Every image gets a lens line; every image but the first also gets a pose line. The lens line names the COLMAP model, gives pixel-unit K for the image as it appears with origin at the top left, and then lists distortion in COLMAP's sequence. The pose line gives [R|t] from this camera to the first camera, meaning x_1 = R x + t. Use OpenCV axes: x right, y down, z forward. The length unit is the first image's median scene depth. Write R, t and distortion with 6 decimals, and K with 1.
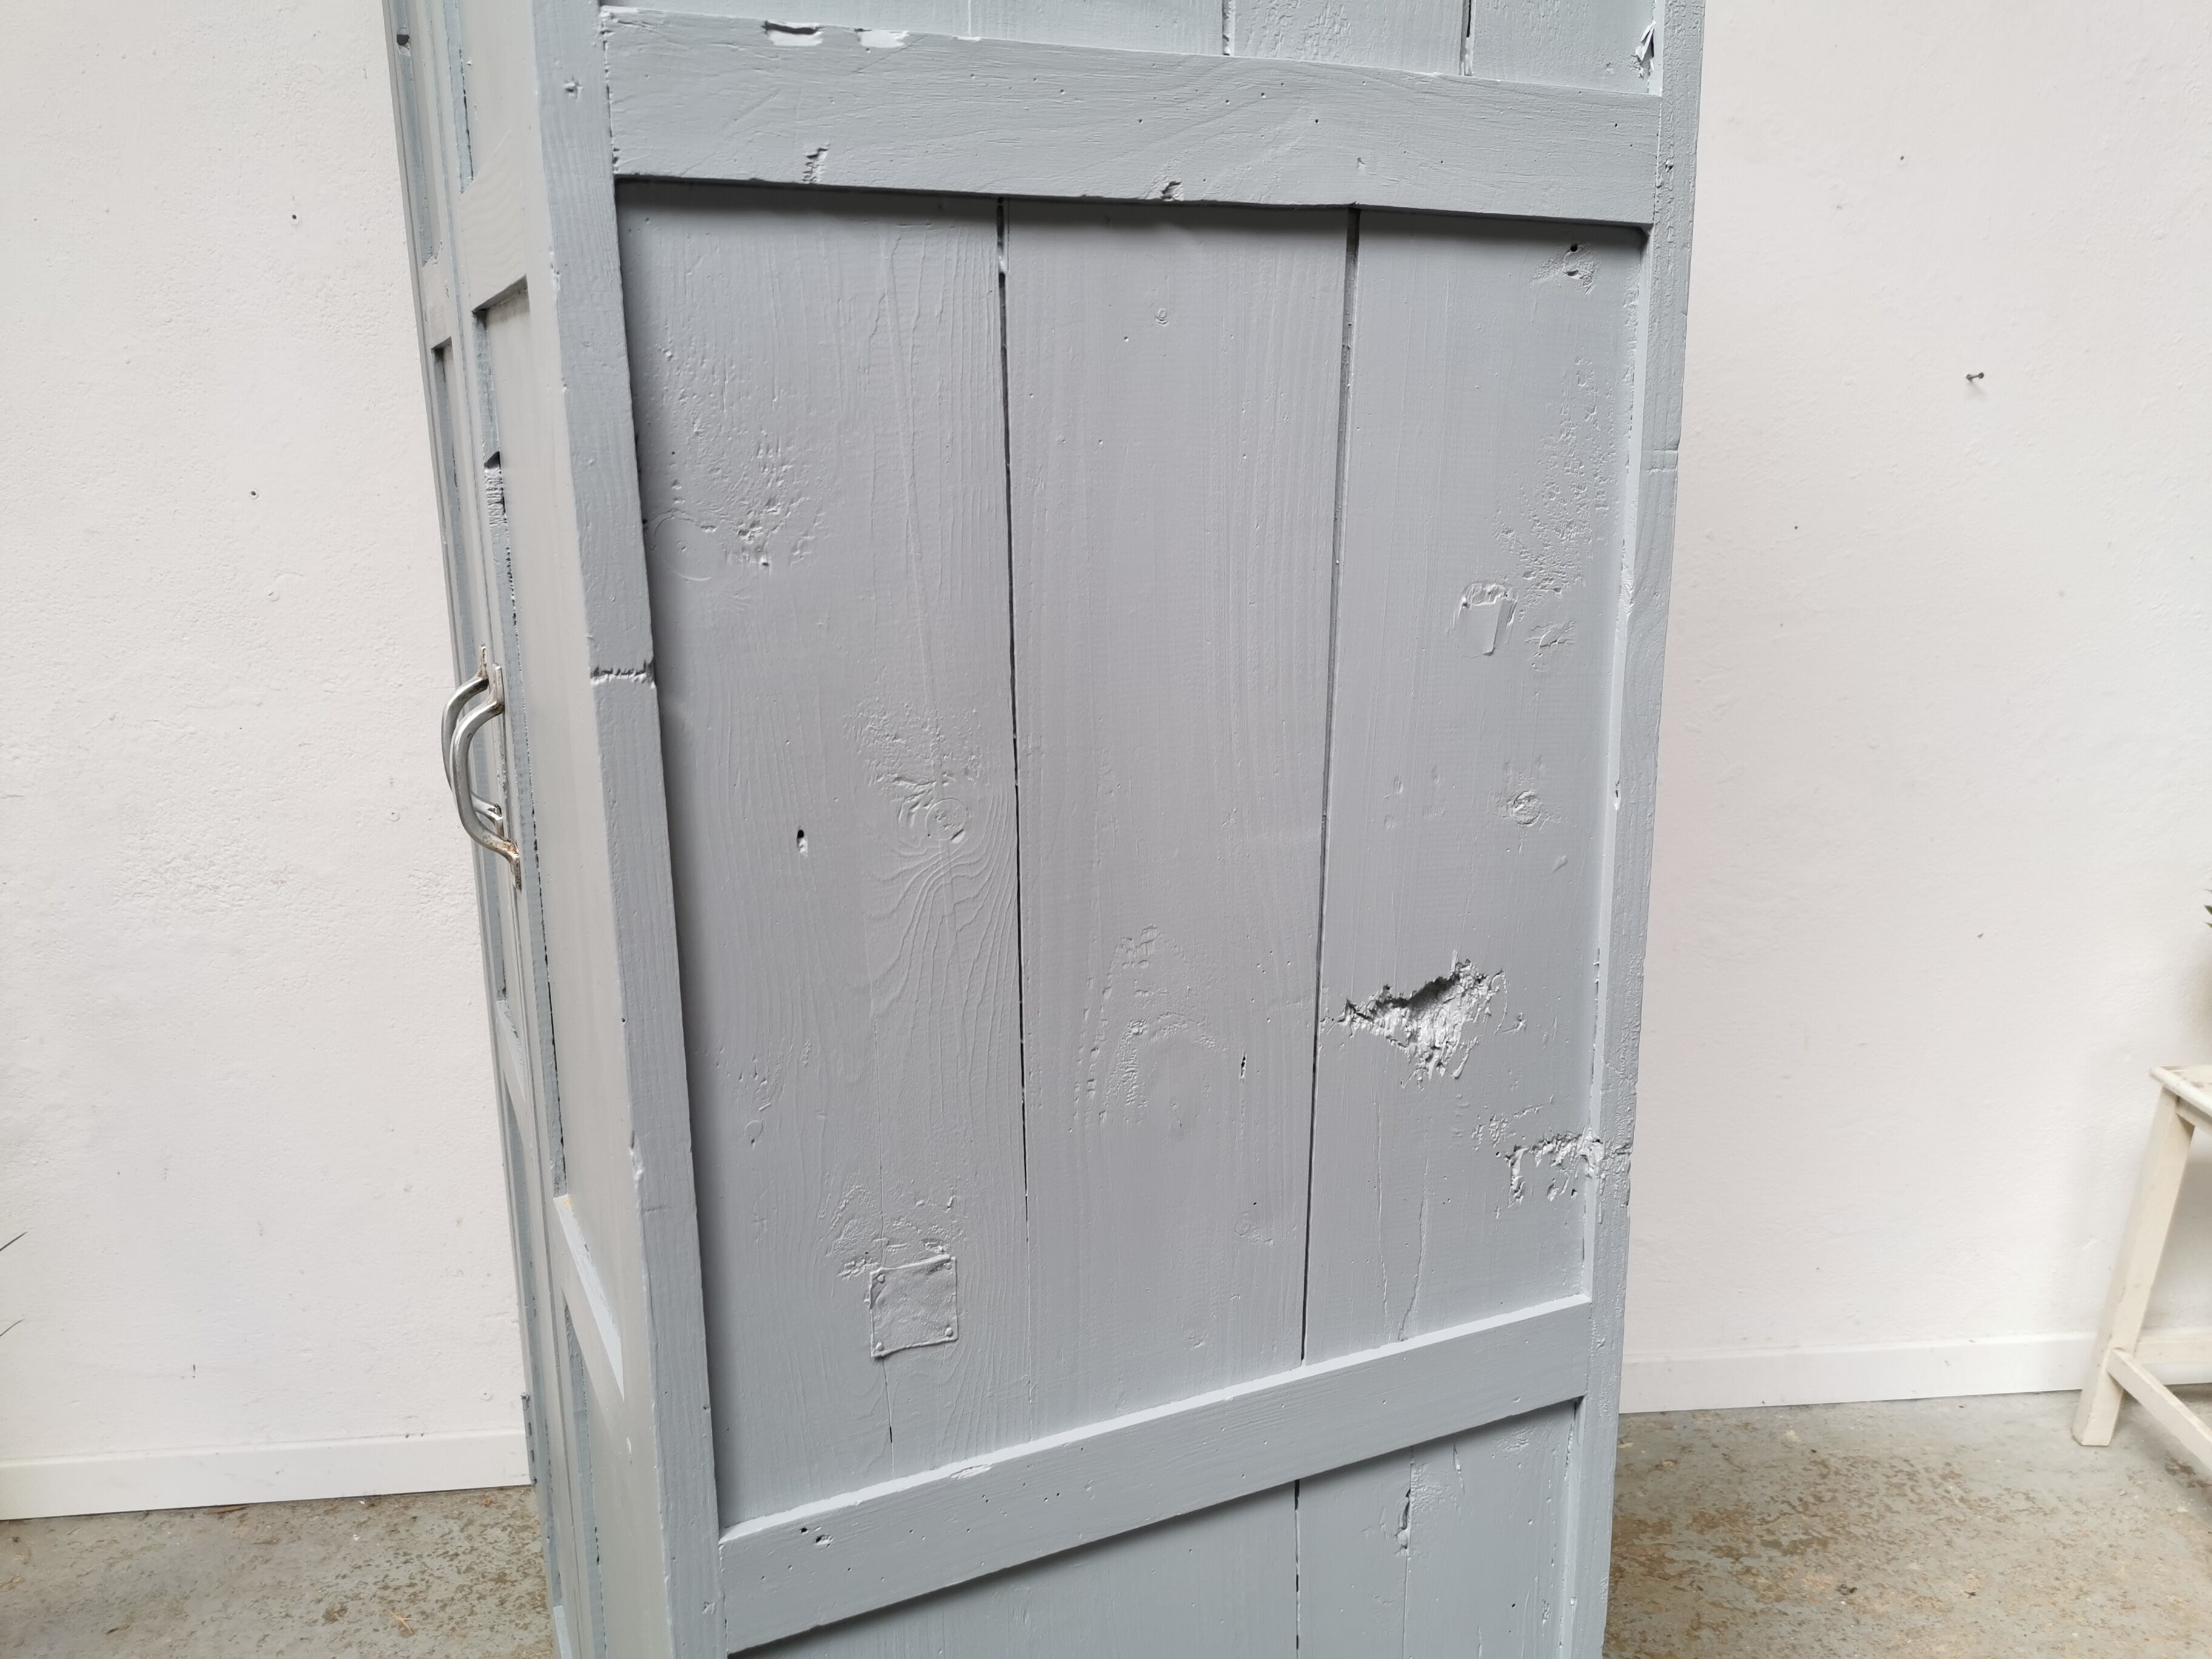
lens RADIAL K [[1710.2, 0, 1105.6], [0, 1710.2, 833.8], [0, 0, 1]] dist [0.051823, -0.042845]
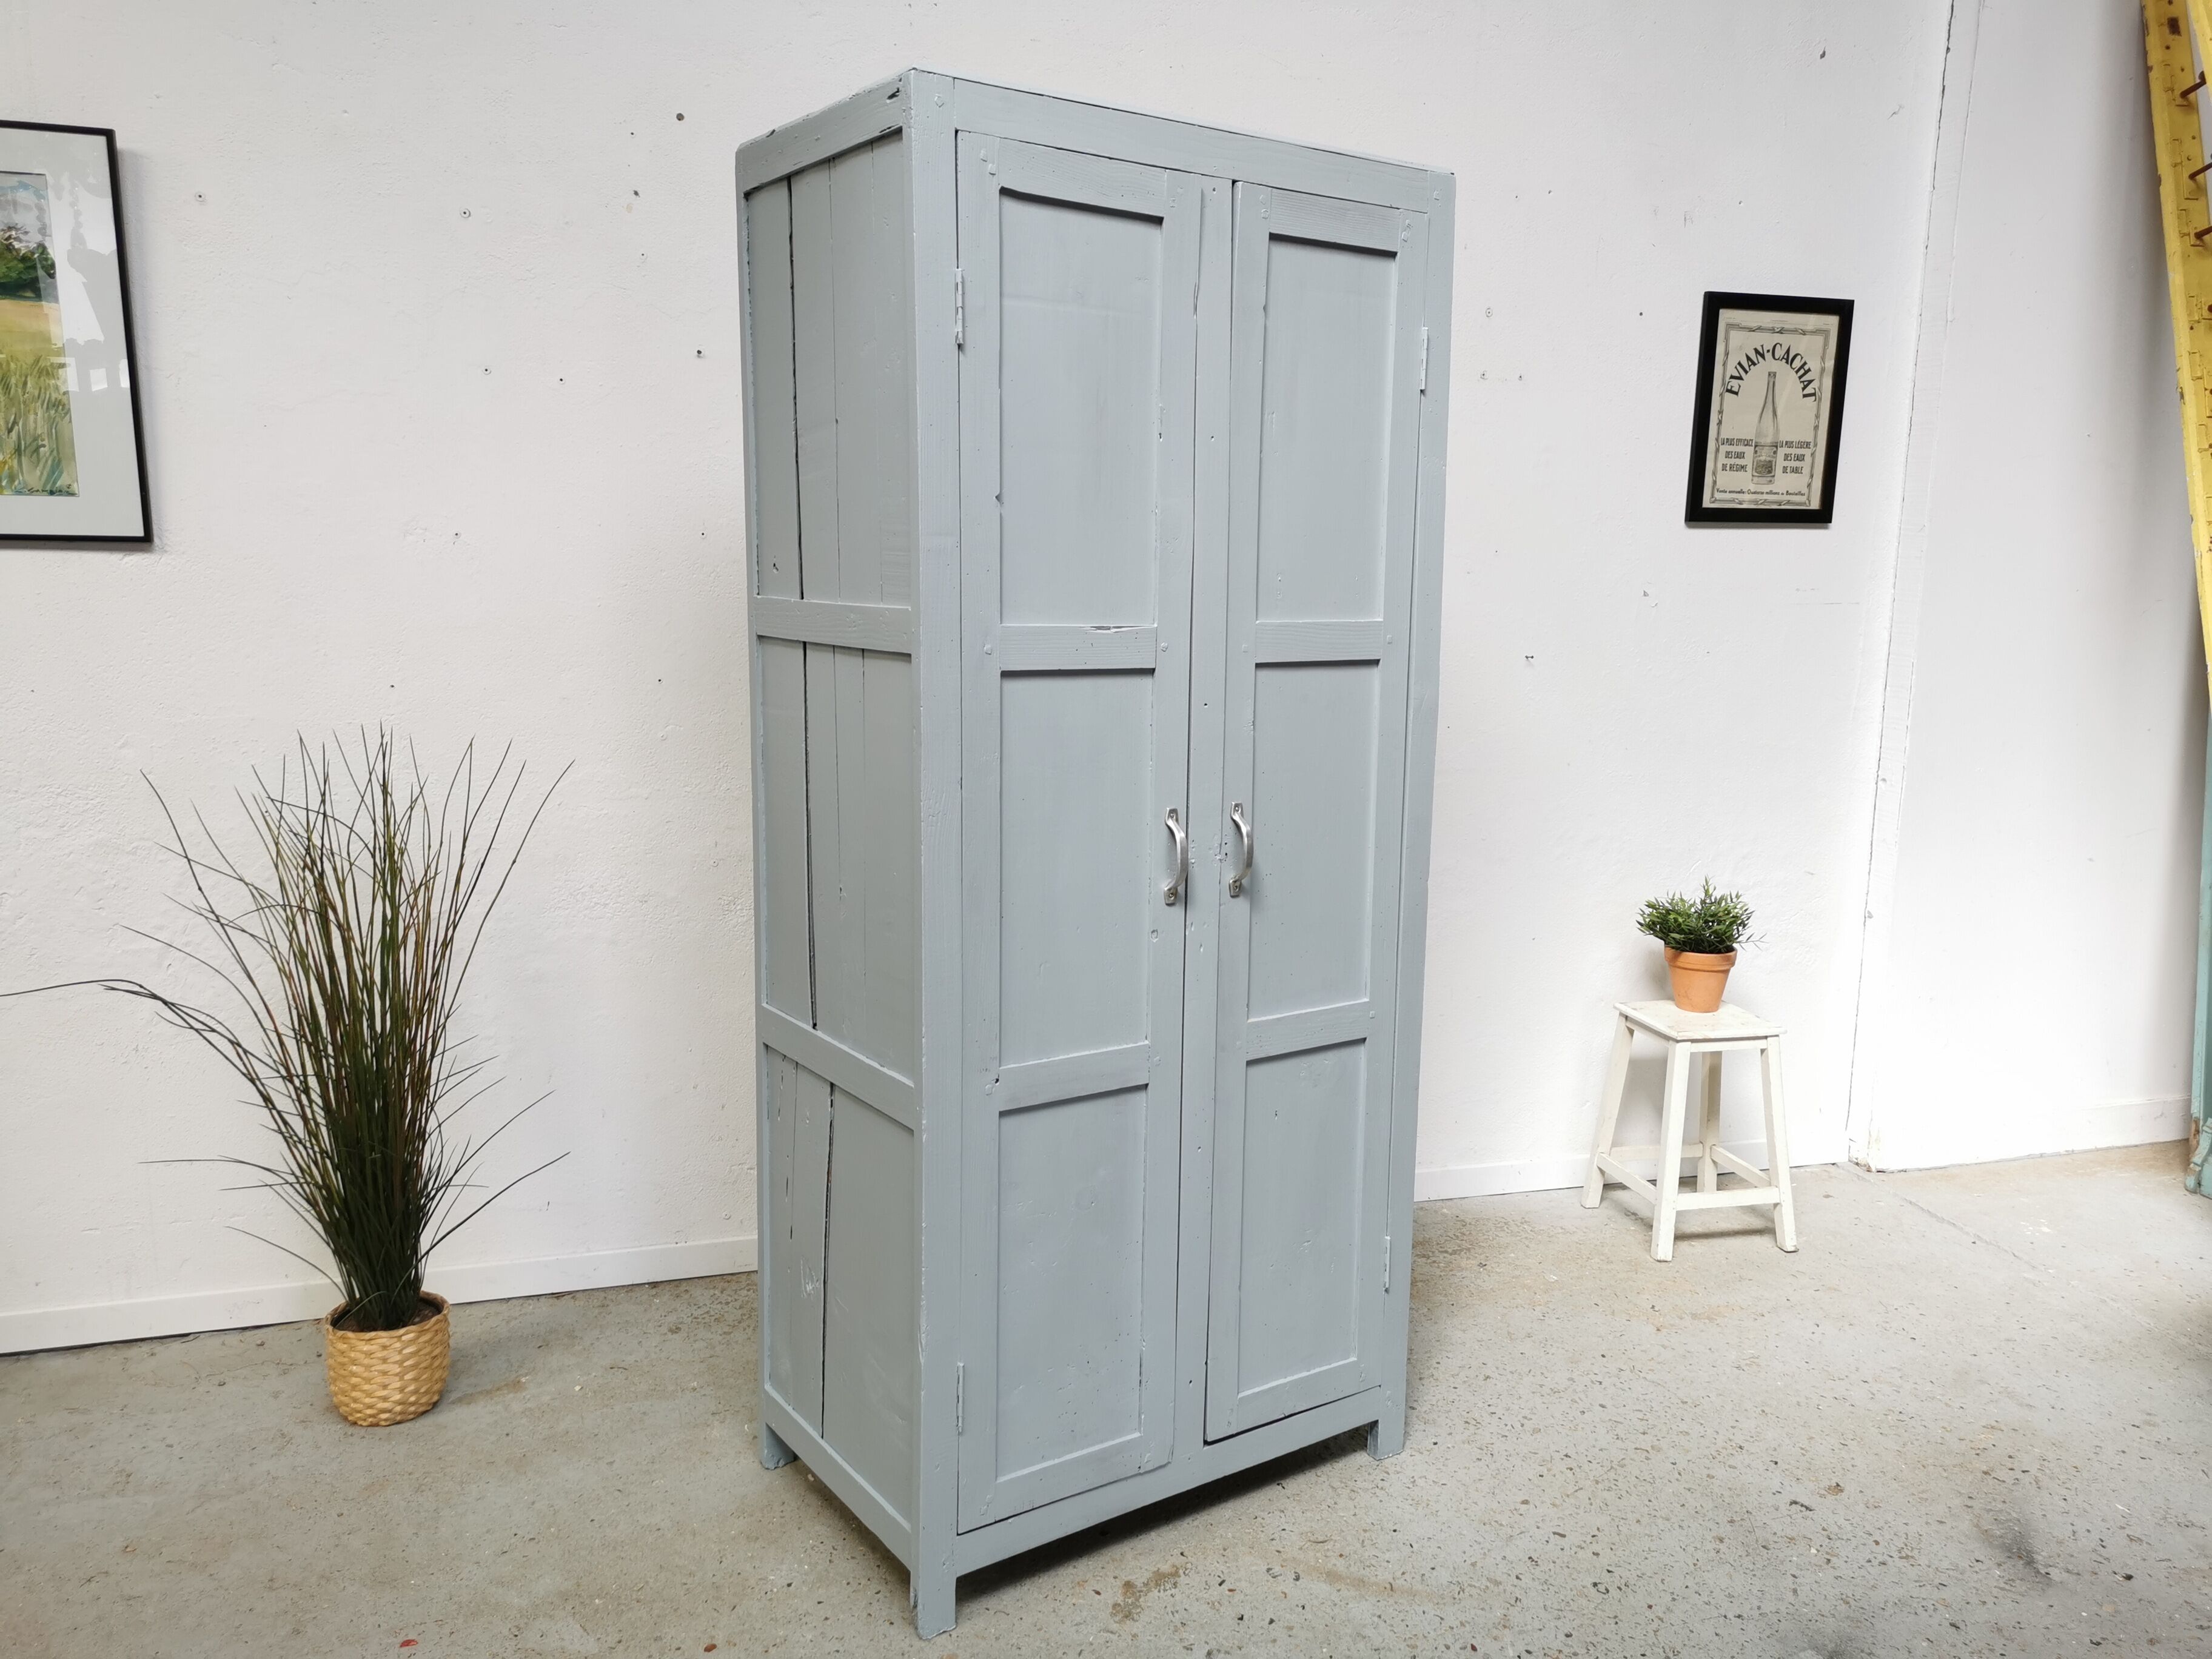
lens RADIAL K [[1710.2, 0, 1105.2], [0, 1710.2, 827.6], [0, 0, 1]] dist [0.051823, -0.042845]
pose [[0.966185, 0.019094, 0.257142, -0.470932], [-0.000721, 0.997451, -0.071357, 0.075397], [-0.257849, 0.068758, 0.963735, -0.762413]]
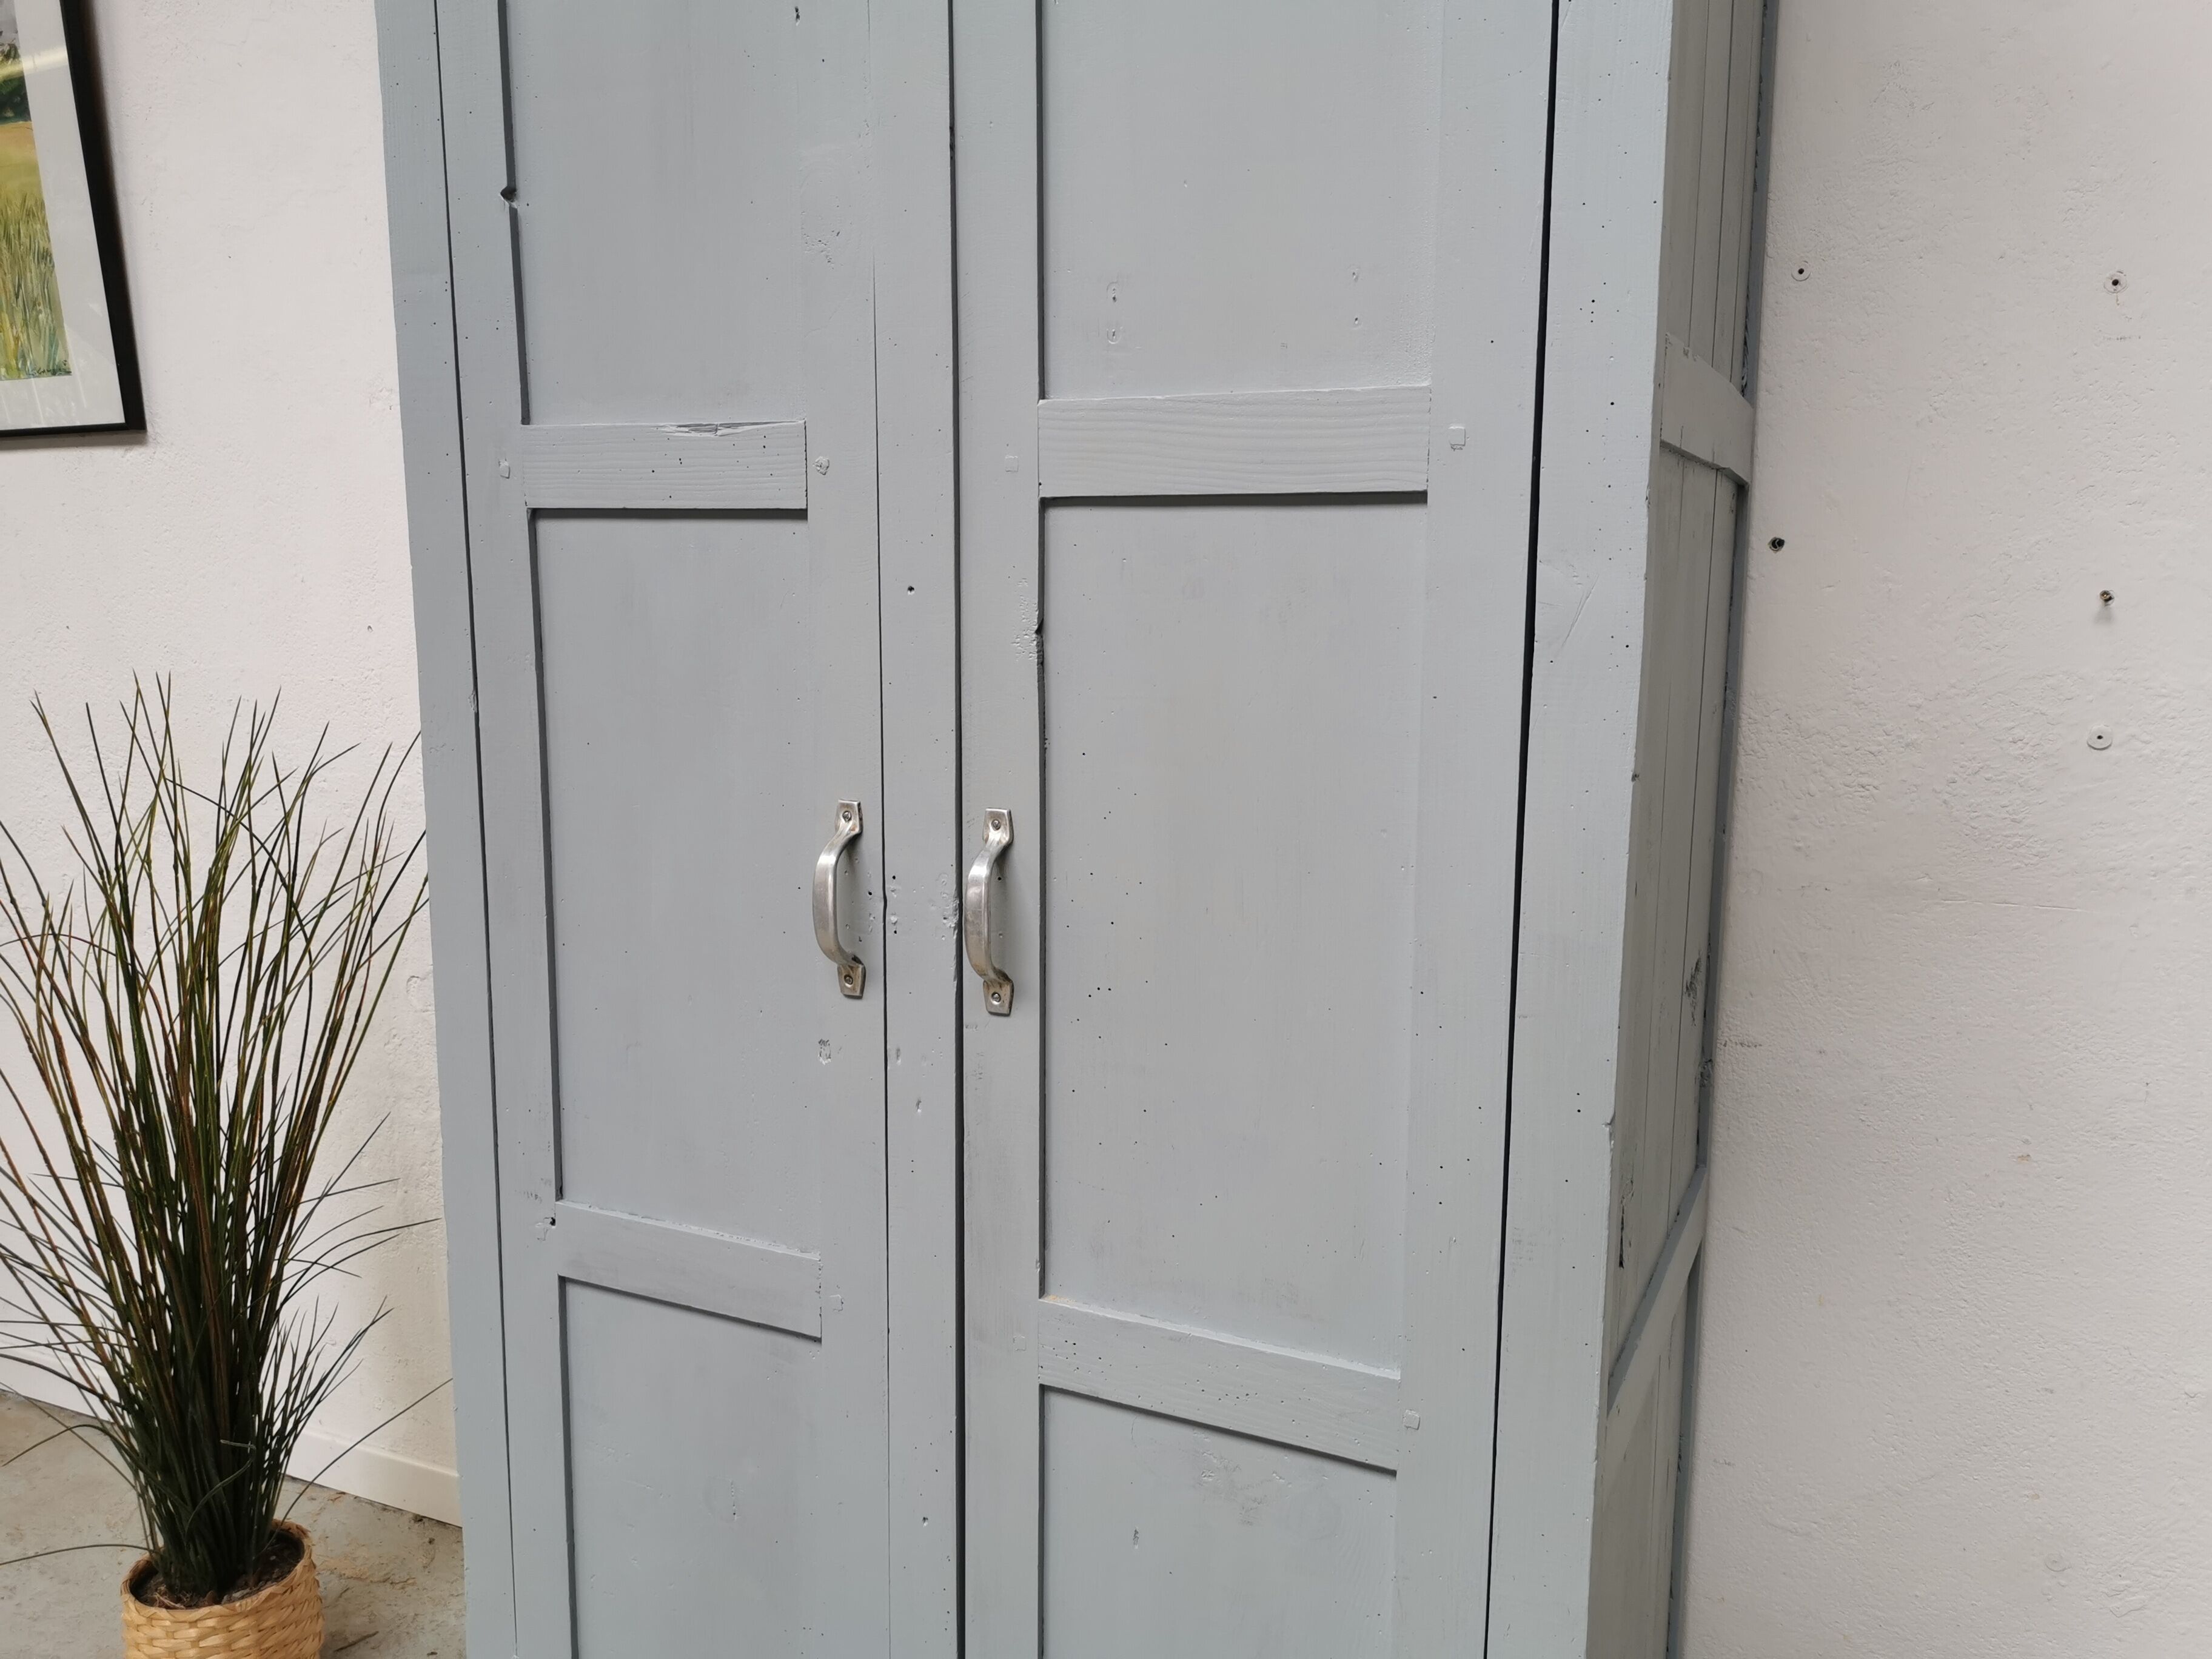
lens RADIAL K [[1710.2, 0, 1105.2], [0, 1710.2, 825.9], [0, 0, 1]] dist [0.051823, -0.042845]
pose [[0.883944, 0.106681, -0.455260, 0.217173], [-0.132082, 0.990942, -0.024246, -0.078903], [0.448550, 0.081564, 0.890028, 0.184174]]
